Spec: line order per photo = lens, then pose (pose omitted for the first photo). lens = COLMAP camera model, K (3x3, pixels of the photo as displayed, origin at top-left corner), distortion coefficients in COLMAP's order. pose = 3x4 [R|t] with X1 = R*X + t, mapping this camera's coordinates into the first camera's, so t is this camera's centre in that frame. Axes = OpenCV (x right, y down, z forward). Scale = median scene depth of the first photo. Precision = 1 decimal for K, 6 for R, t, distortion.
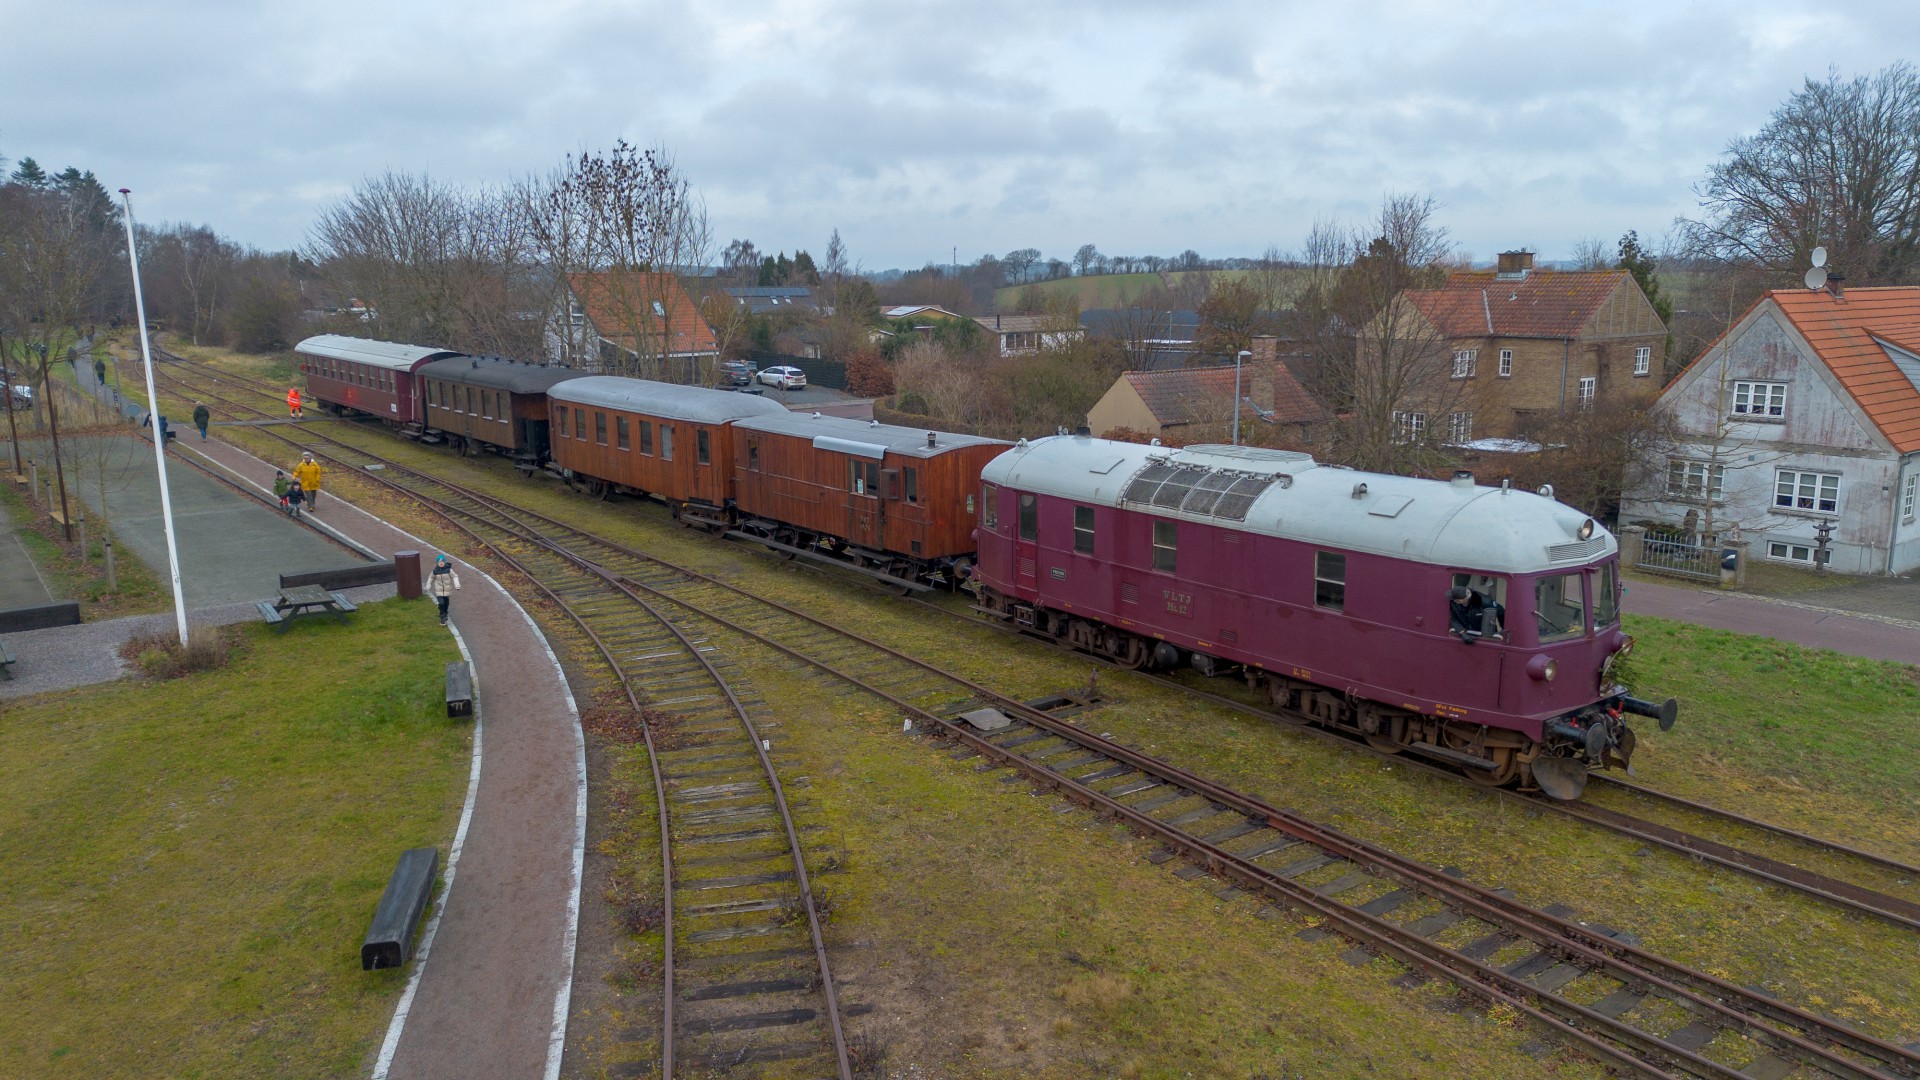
lens RADIAL K [[1336.3, 0, 958.9], [0, 1336.3, 537.5], [0, 0, 1]] dist [0.040739, -0.033158]
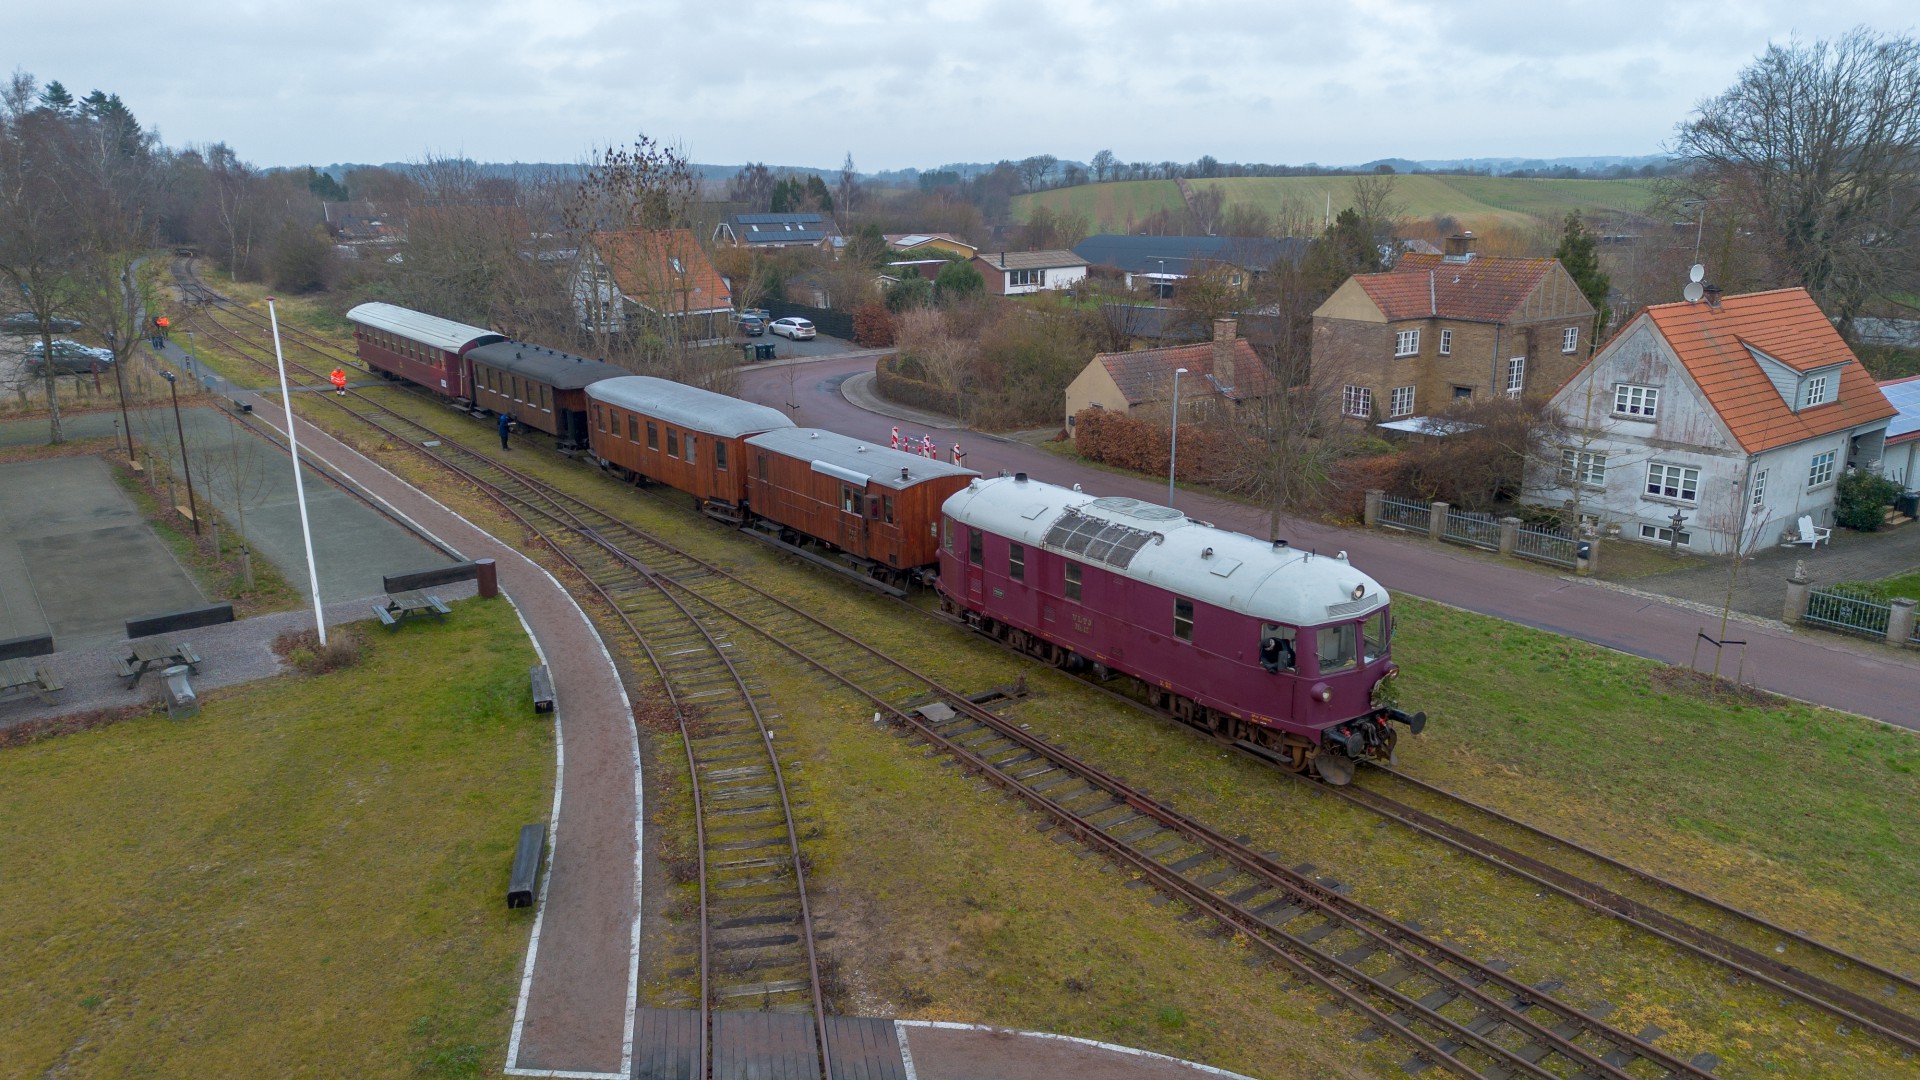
lens RADIAL K [[1336.3, 0, 958.2], [0, 1336.3, 536.5], [0, 0, 1]] dist [0.040739, -0.033158]
pose [[0.999904, 0.001419, -0.013783, 0.053709], [-0.000424, 0.997410, 0.071929, -0.119574], [0.013849, -0.071916, 0.997315, -0.278138]]
